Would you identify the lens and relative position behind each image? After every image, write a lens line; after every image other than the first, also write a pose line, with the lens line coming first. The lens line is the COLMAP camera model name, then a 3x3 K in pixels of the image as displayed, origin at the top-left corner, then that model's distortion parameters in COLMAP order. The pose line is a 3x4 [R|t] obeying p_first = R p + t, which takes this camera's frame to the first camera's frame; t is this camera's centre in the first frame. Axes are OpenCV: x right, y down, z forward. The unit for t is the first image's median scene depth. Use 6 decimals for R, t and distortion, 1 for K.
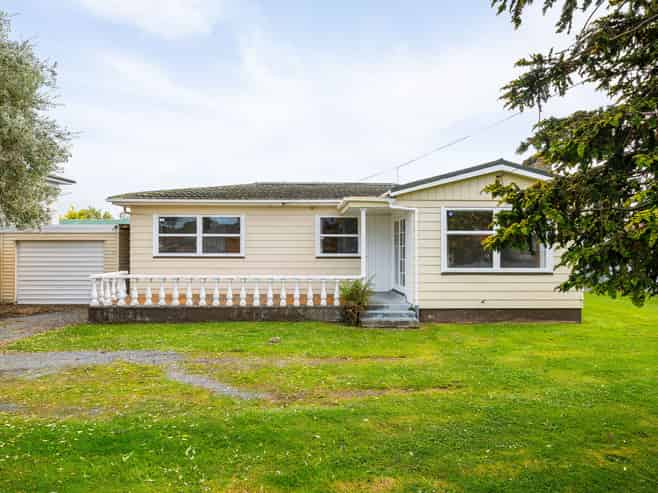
lens RADIAL K [[412.3, 0, 329.0], [0, 412.3, 246.5], [0, 0, 1]] dist [-0.002311, -0.000261]
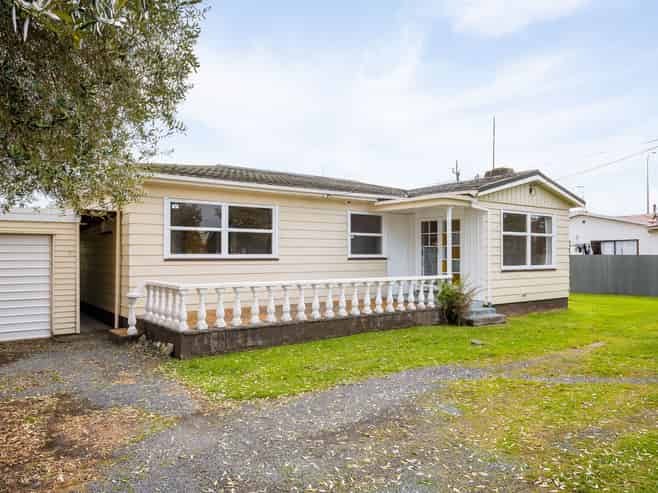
lens RADIAL K [[473.7, 0, 329.0], [0, 473.7, 246.5], [0, 0, 1]] dist [-0.006089, -0.002255]
pose [[0.825602, 0.007920, 0.564197, -0.644617], [0.002076, 0.999852, -0.017074, 0.017668], [-0.564249, 0.015268, 0.825464, 0.191972]]
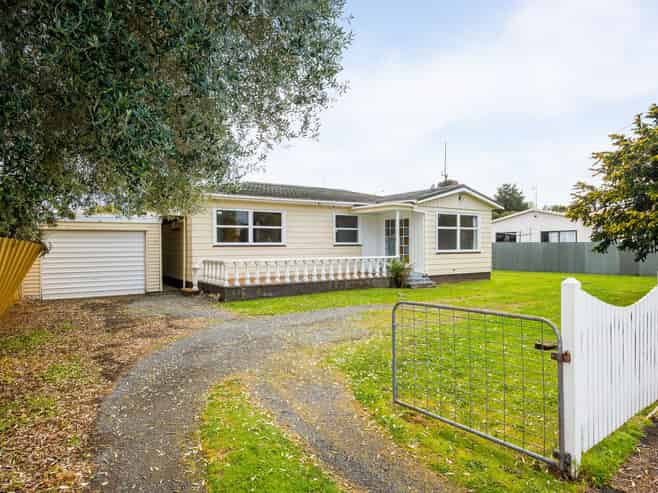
lens RADIAL K [[408.3, 0, 329.0], [0, 408.3, 246.5], [0, 0, 1]] dist [0.002740, 0.000278]
pose [[0.848353, -0.009028, 0.529354, -0.742706], [0.005386, 0.999950, 0.008422, 0.019237], [-0.529403, -0.004294, 0.848360, -0.095655]]
